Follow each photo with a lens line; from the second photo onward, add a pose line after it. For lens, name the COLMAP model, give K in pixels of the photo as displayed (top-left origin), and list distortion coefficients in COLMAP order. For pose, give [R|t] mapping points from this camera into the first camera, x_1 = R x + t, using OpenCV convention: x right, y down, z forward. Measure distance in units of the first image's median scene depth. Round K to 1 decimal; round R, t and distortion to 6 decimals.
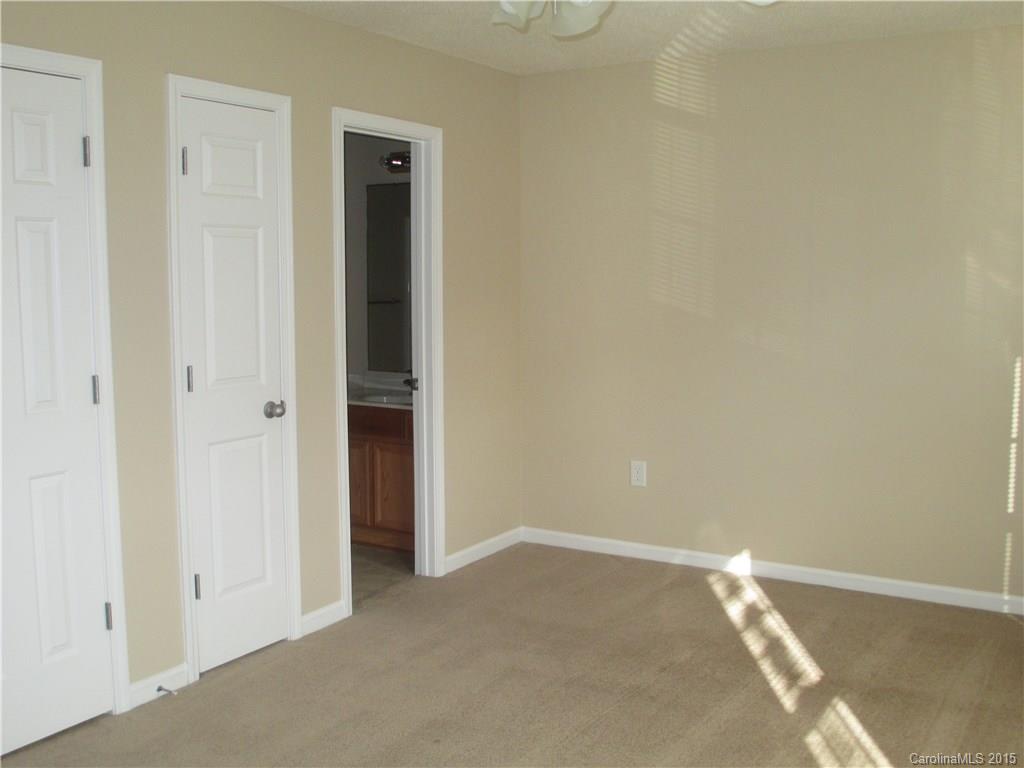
lens RADIAL K [[1042.6, 0, 512.0], [0, 1042.6, 384.0], [0, 0, 1]] dist [-0.073738, 0.032573]
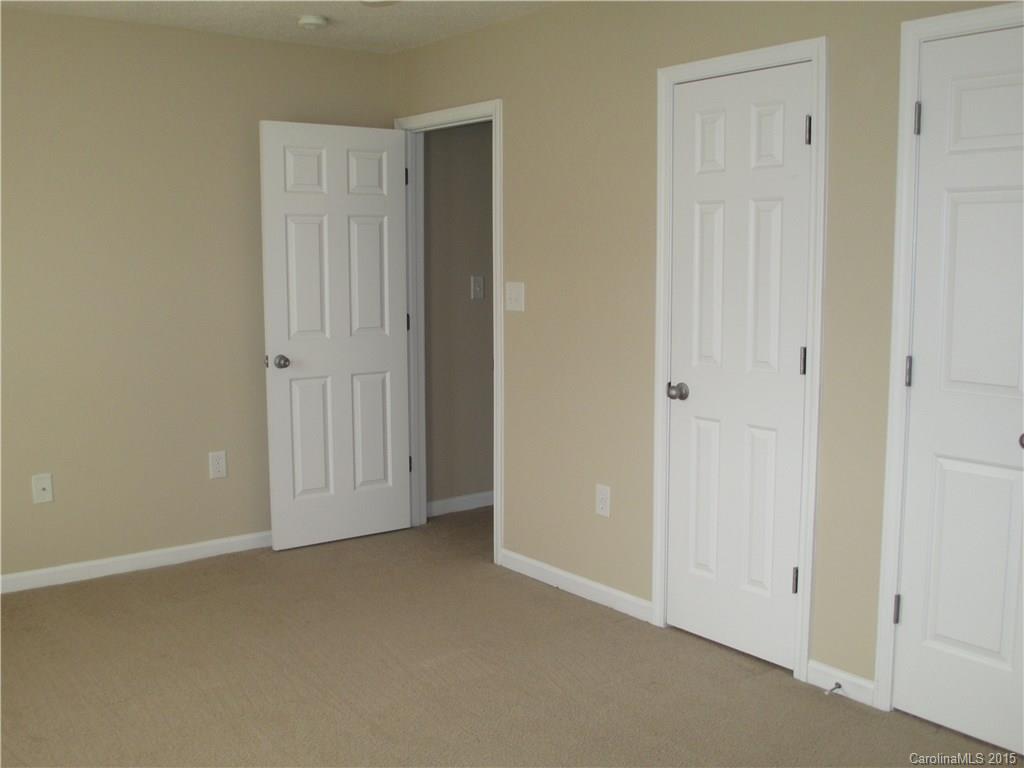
lens RADIAL K [[1042.6, 0, 512.0], [0, 1042.6, 384.0], [0, 0, 1]] dist [-0.073738, 0.032573]
pose [[-0.329183, 0.134534, -0.934633, 0.645220], [-0.097908, 0.979600, 0.175490, -0.121559], [0.939177, 0.149277, -0.309296, 1.023216]]
